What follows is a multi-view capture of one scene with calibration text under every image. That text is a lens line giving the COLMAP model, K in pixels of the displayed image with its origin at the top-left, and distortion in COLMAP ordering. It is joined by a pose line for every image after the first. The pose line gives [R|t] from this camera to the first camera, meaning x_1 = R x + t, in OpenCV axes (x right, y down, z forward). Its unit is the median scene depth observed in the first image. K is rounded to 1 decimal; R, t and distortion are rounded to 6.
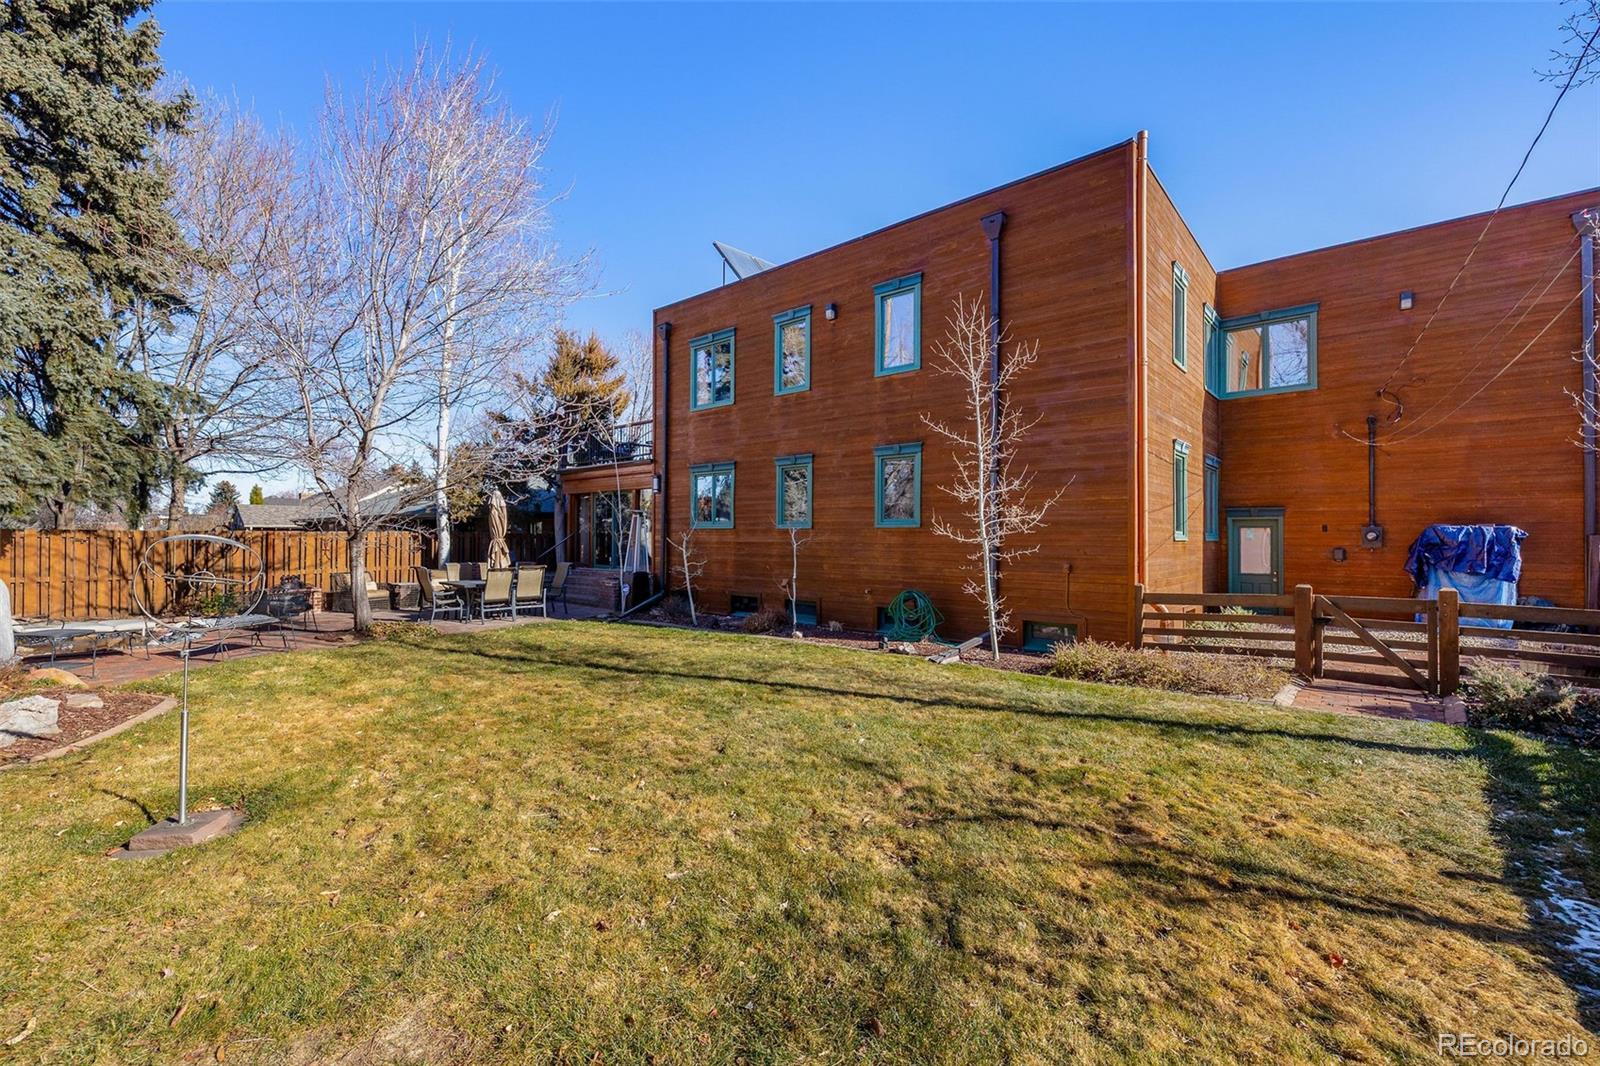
lens RADIAL K [[678.5, 0, 800.0], [0, 678.5, 533.0], [0, 0, 1]] dist [0.001445, -0.000174]
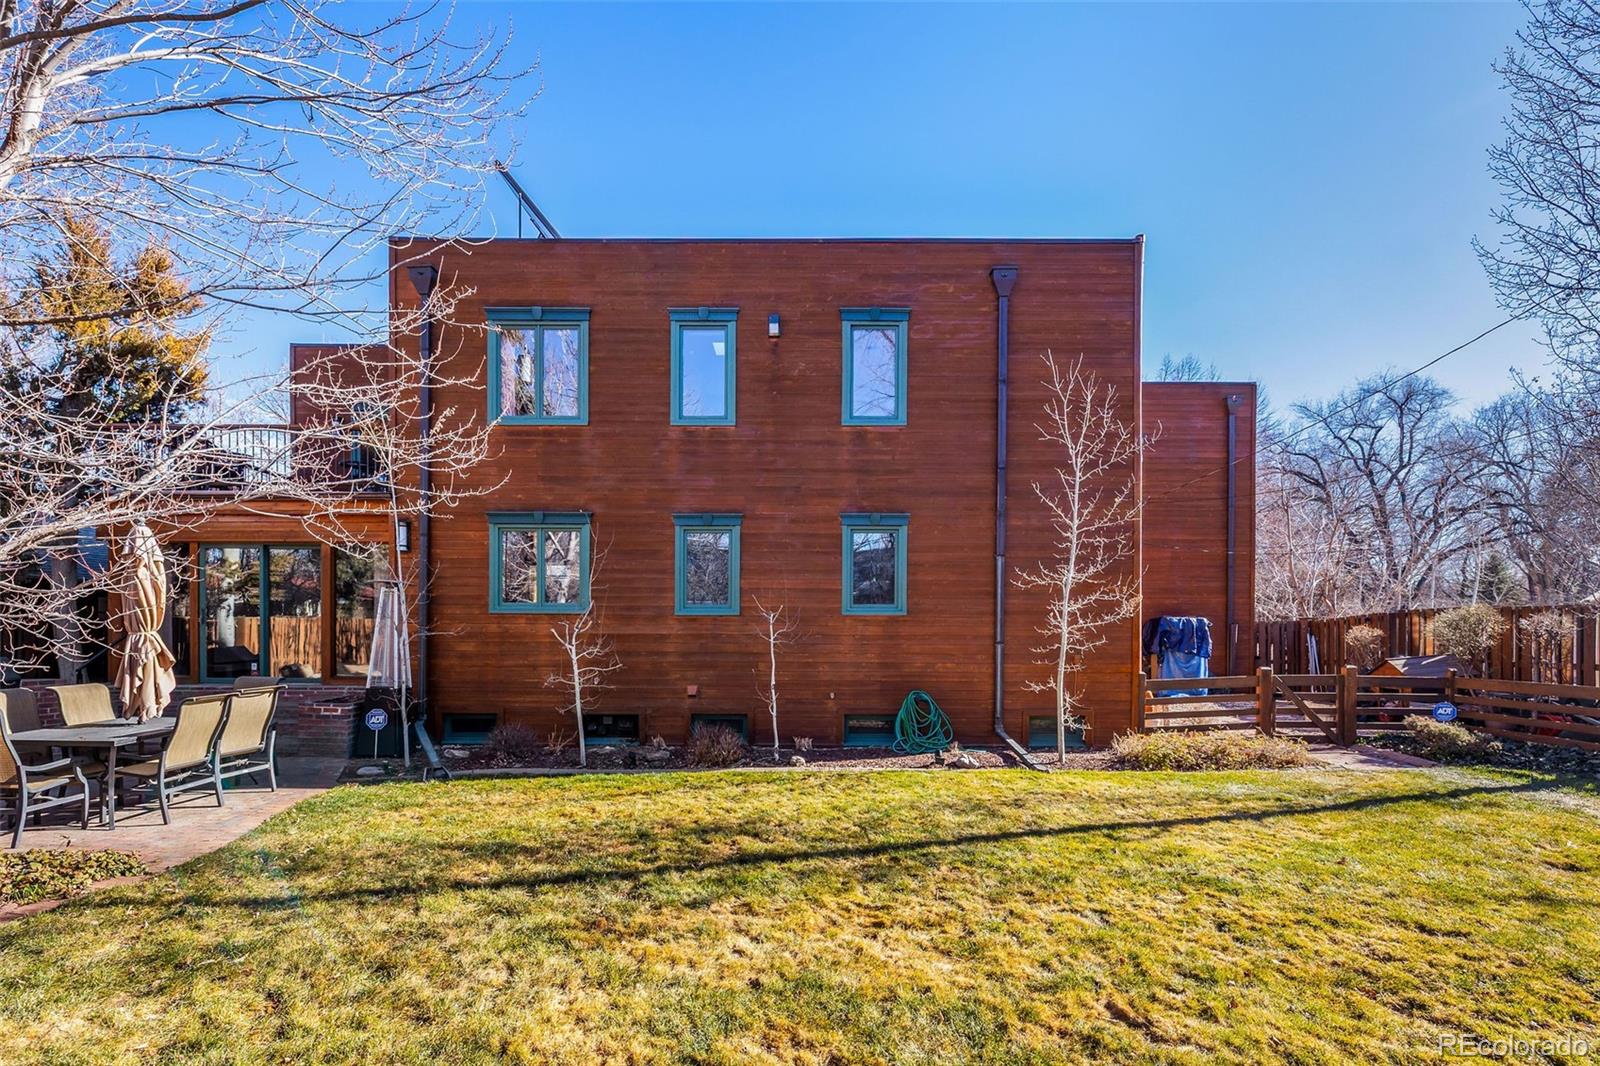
lens RADIAL K [[745.0, 0, 801.4], [0, 745.0, 632.1], [0, 0, 1]] dist [0.001286, 0.000145]
pose [[0.752803, -0.007777, 0.658200, -0.496558], [-0.005131, 0.999830, 0.017682, -0.003160], [-0.658225, -0.016688, 0.752636, 0.370762]]
